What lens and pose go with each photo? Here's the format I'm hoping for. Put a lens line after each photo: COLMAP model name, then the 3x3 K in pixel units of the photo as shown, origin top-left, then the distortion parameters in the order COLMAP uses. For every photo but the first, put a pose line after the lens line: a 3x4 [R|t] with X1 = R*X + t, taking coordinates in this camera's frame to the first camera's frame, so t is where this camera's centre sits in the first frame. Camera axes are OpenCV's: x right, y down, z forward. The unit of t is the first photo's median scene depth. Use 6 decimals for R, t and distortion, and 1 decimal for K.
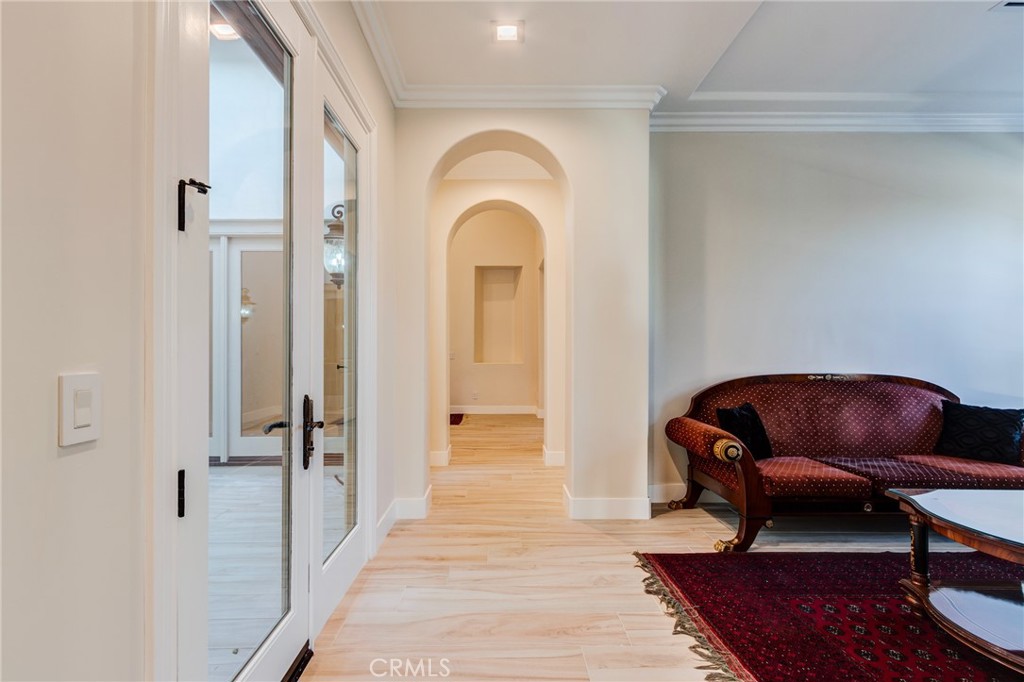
lens RADIAL K [[466.3, 0, 497.8], [0, 466.3, 347.9], [0, 0, 1]] dist [0.005779, -0.000653]
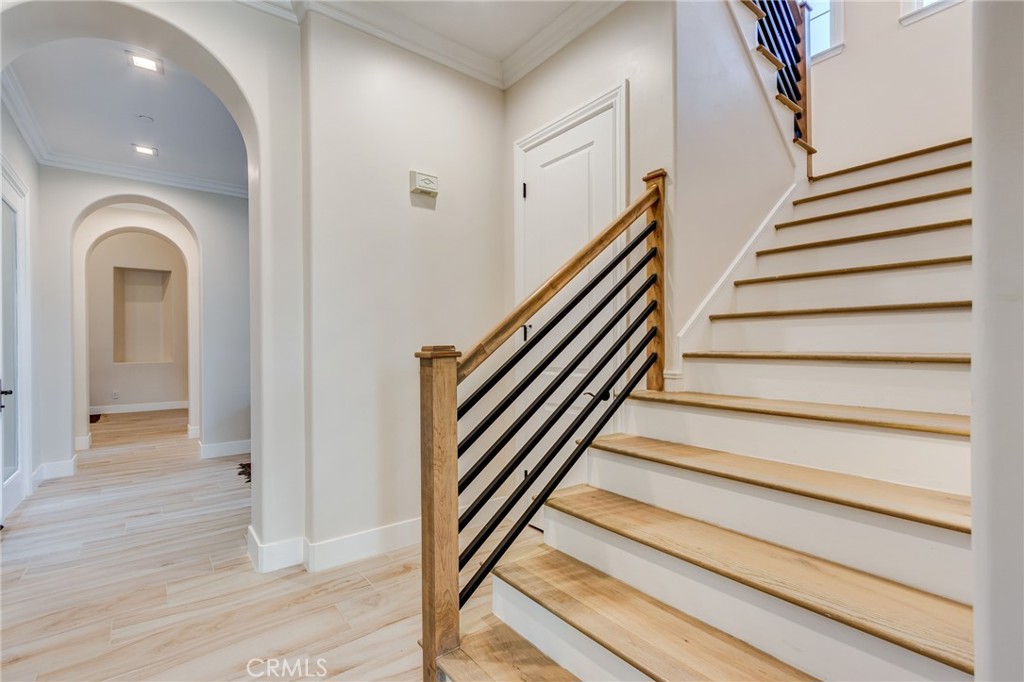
lens RADIAL K [[466.3, 0, 497.8], [0, 466.3, 347.9], [0, 0, 1]] dist [0.005779, -0.000653]
pose [[0.799390, -0.008110, 0.600758, 0.008453], [0.006550, 0.999967, 0.004782, 0.000447], [-0.600777, 0.000112, 0.799417, -0.483354]]
